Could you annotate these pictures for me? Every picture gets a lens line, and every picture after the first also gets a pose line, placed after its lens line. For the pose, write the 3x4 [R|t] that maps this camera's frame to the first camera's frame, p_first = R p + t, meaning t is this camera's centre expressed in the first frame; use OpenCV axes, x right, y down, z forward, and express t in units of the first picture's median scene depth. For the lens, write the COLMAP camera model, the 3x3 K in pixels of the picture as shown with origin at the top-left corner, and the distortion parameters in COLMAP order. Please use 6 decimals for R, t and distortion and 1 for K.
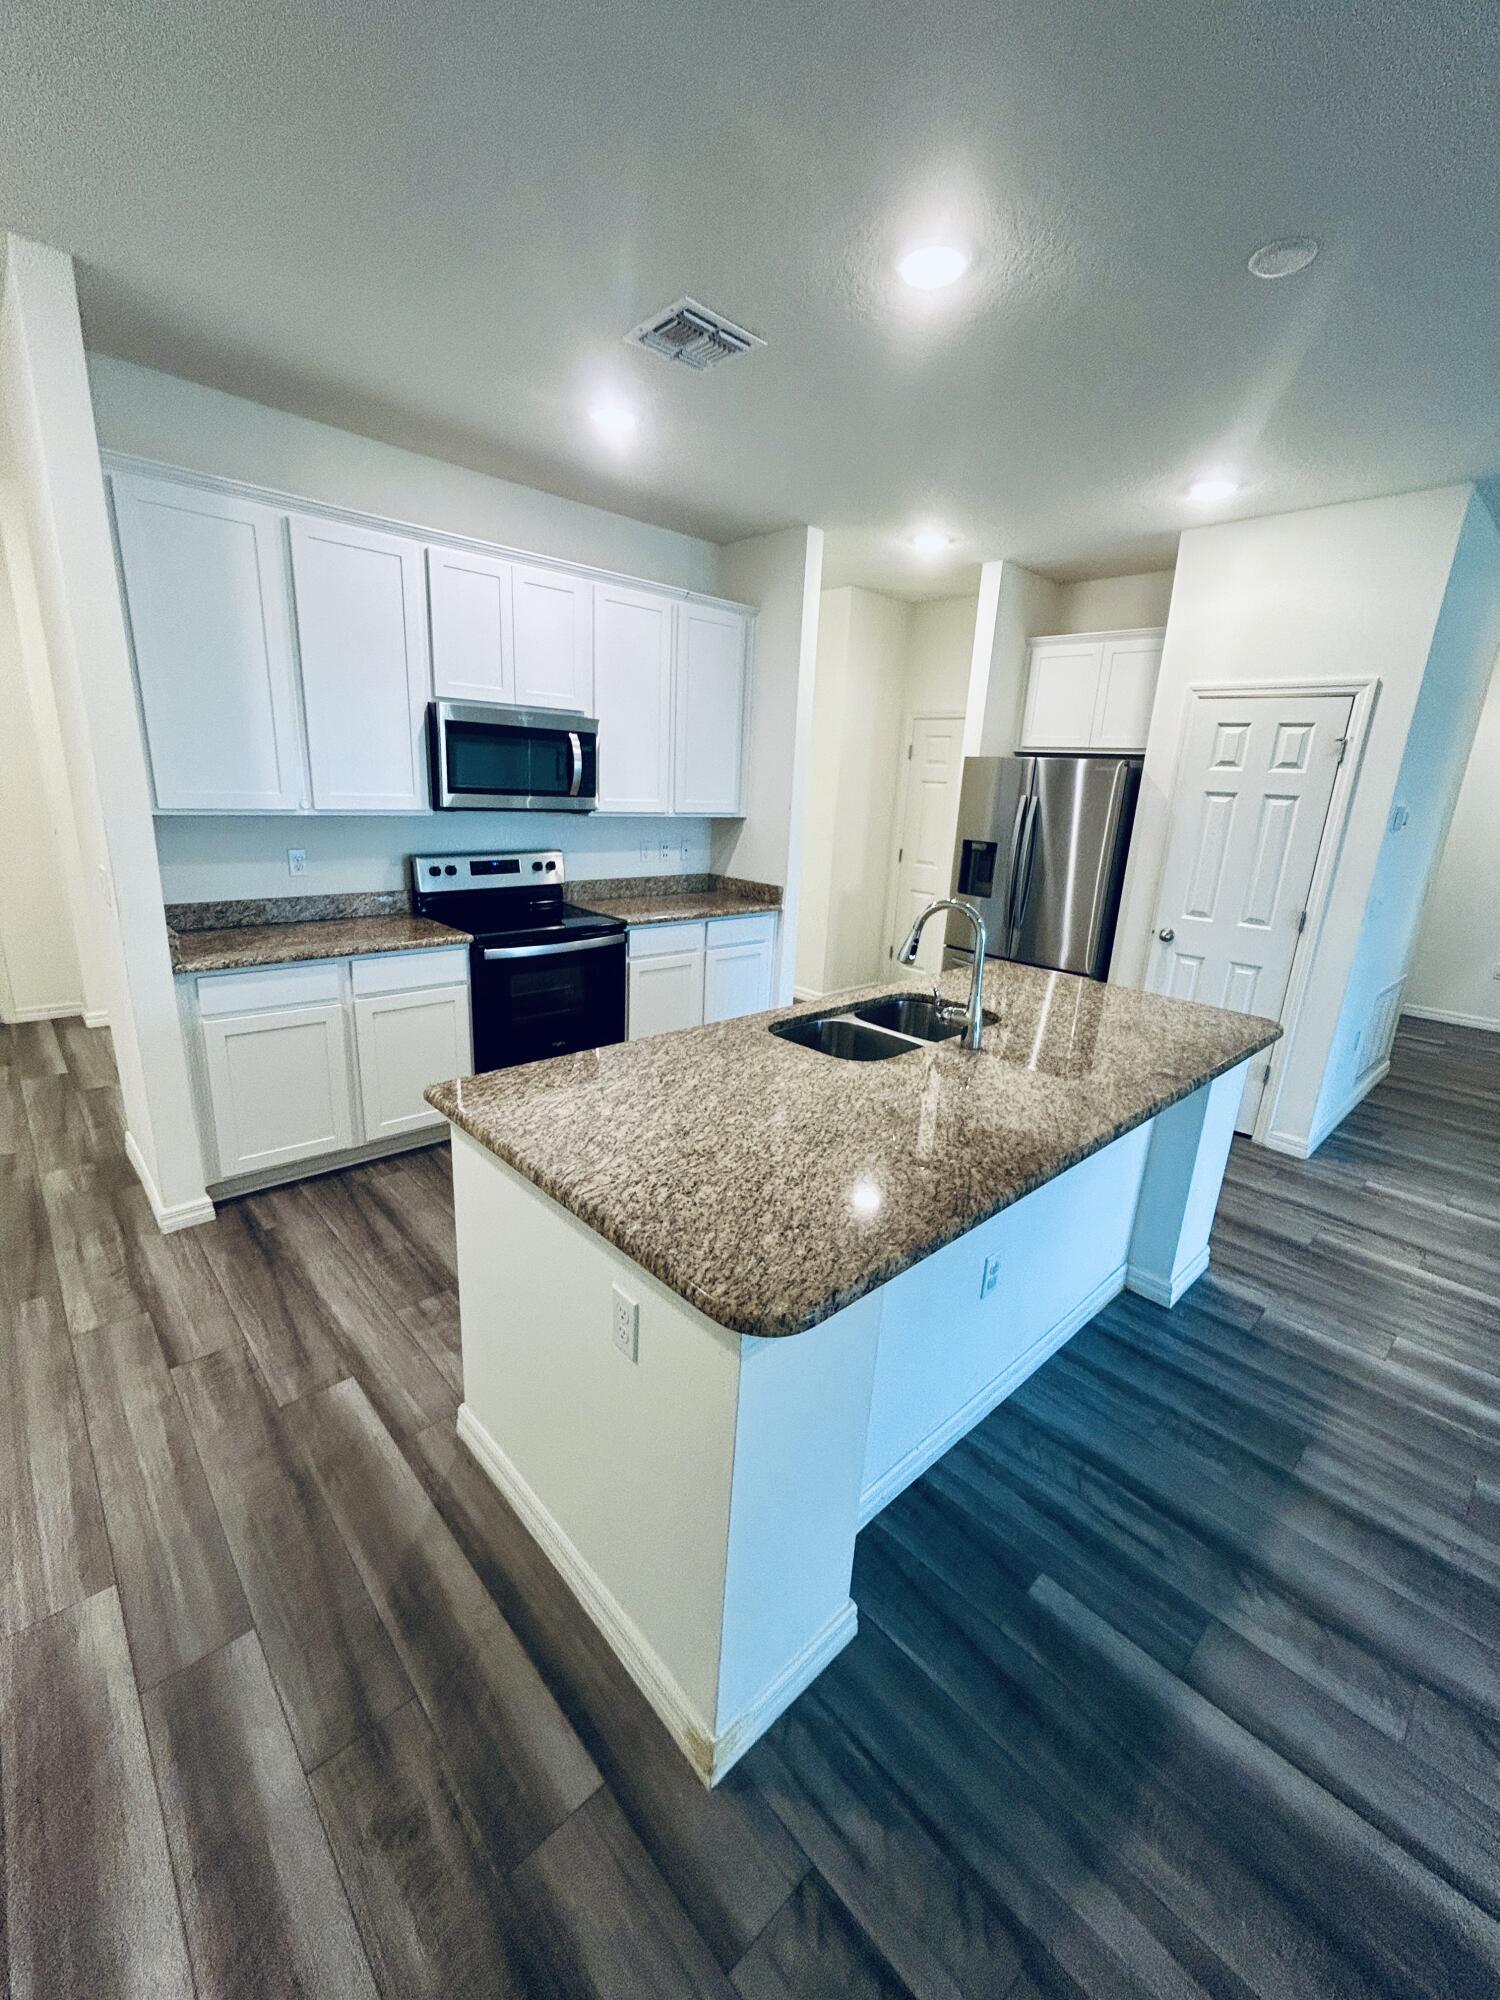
lens RADIAL K [[812.2, 0, 753.9], [0, 812.2, 997.2], [0, 0, 1]] dist [-0.003195, 0.001570]
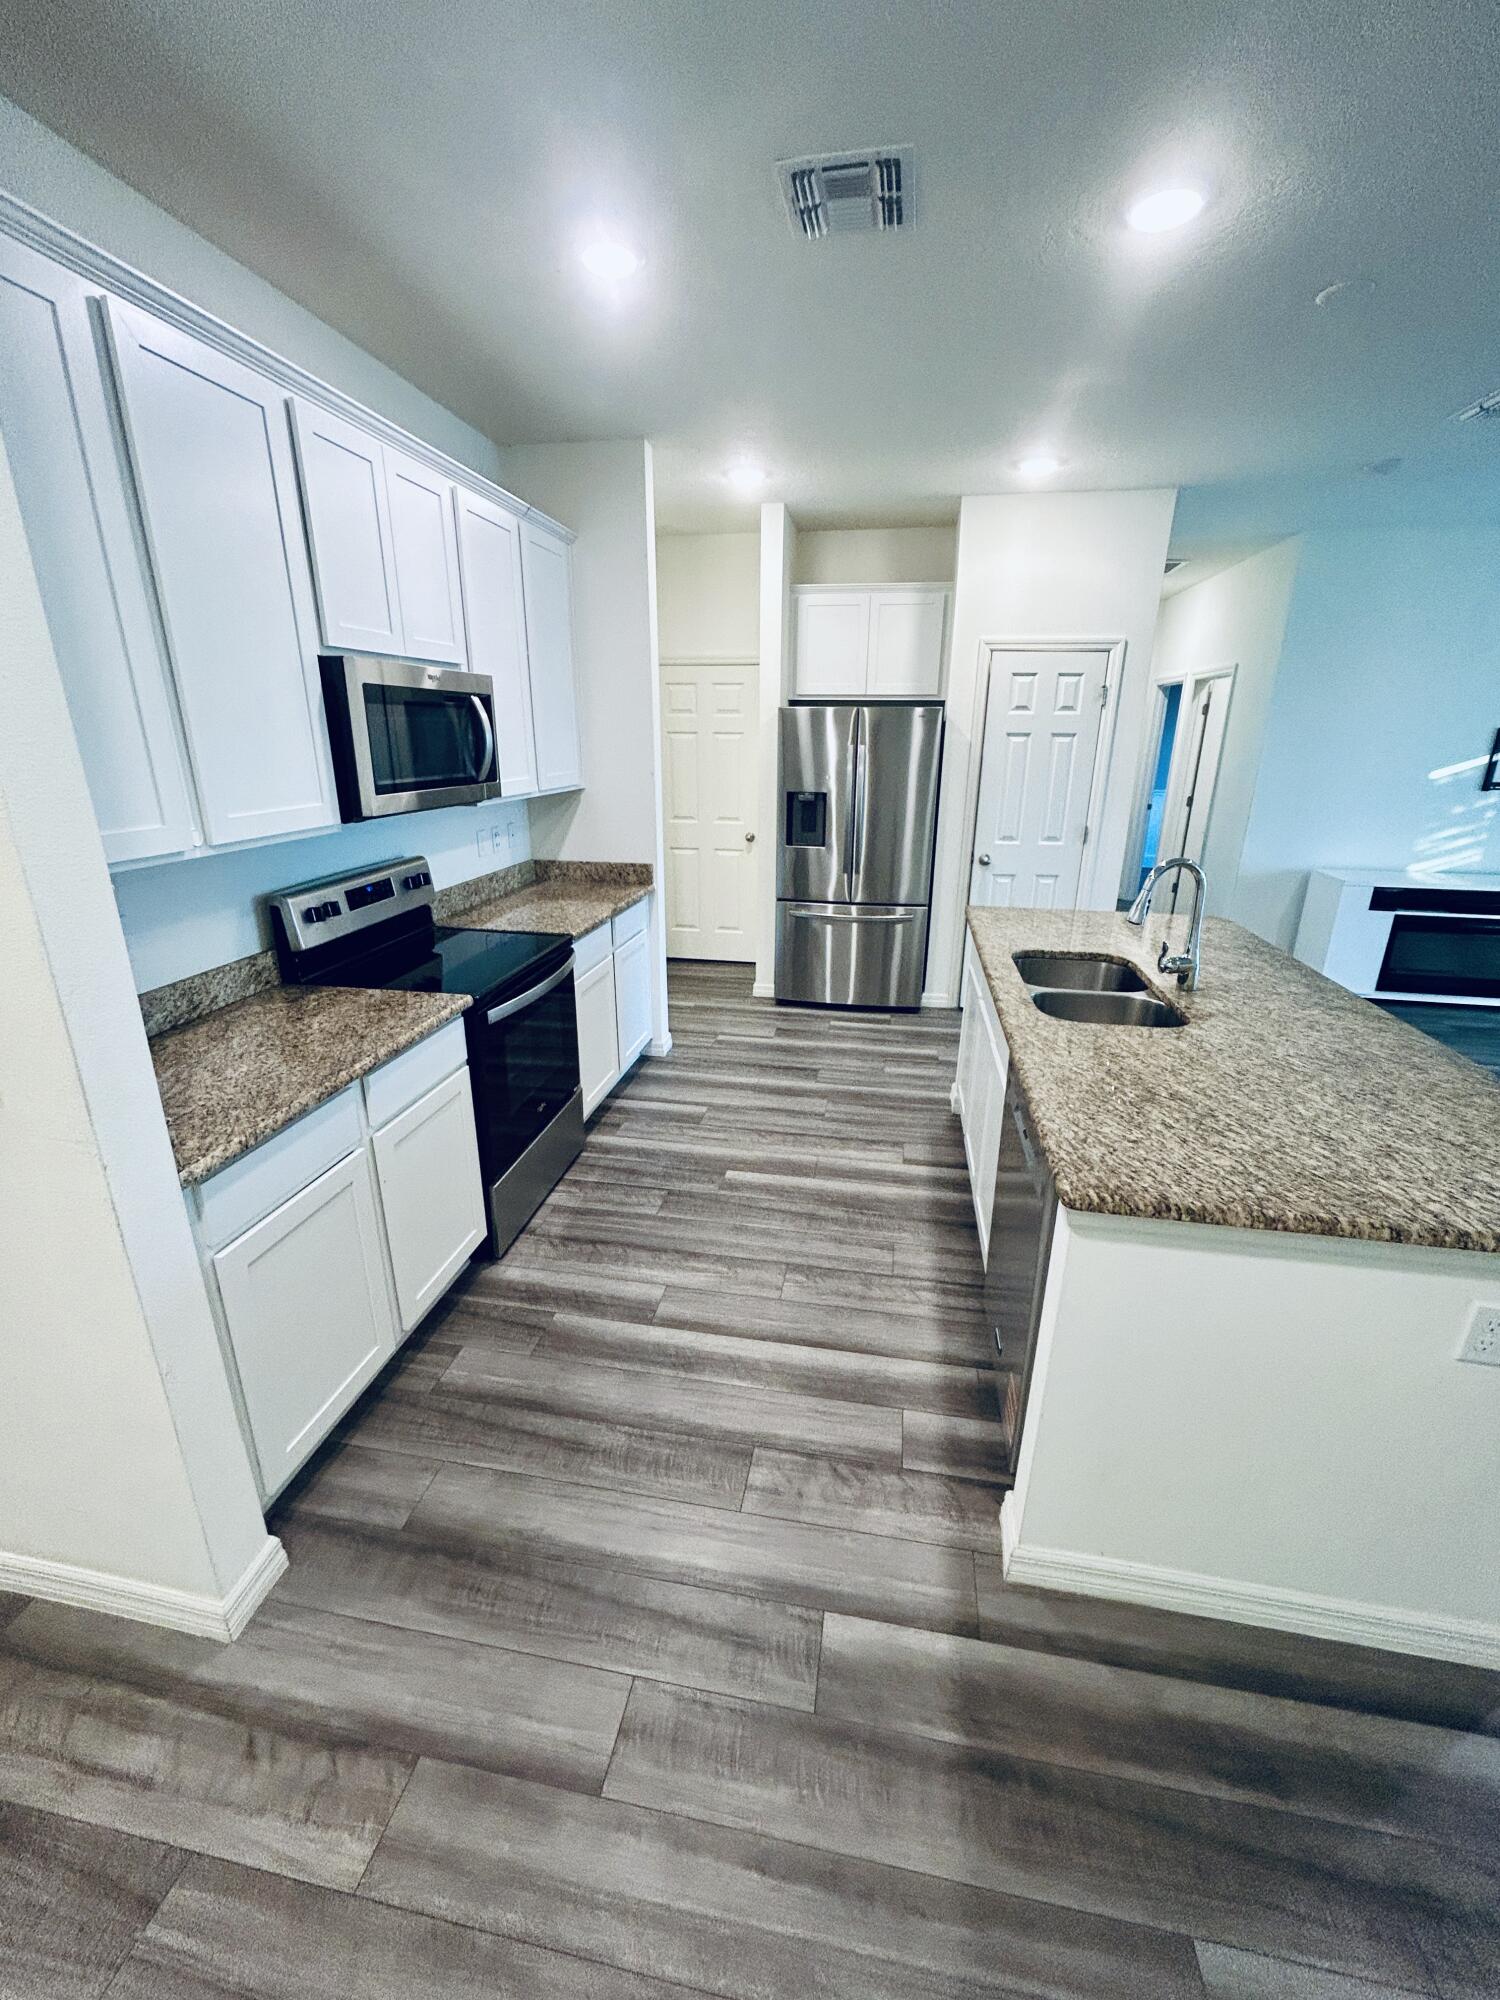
lens RADIAL K [[812.2, 0, 750.6], [0, 812.2, 998.2], [0, 0, 1]] dist [-0.003195, 0.001570]
pose [[0.804036, -0.229431, 0.548532, -0.627647], [0.190307, 0.973324, 0.128156, -0.137023], [-0.563302, 0.001347, 0.826250, 0.328775]]
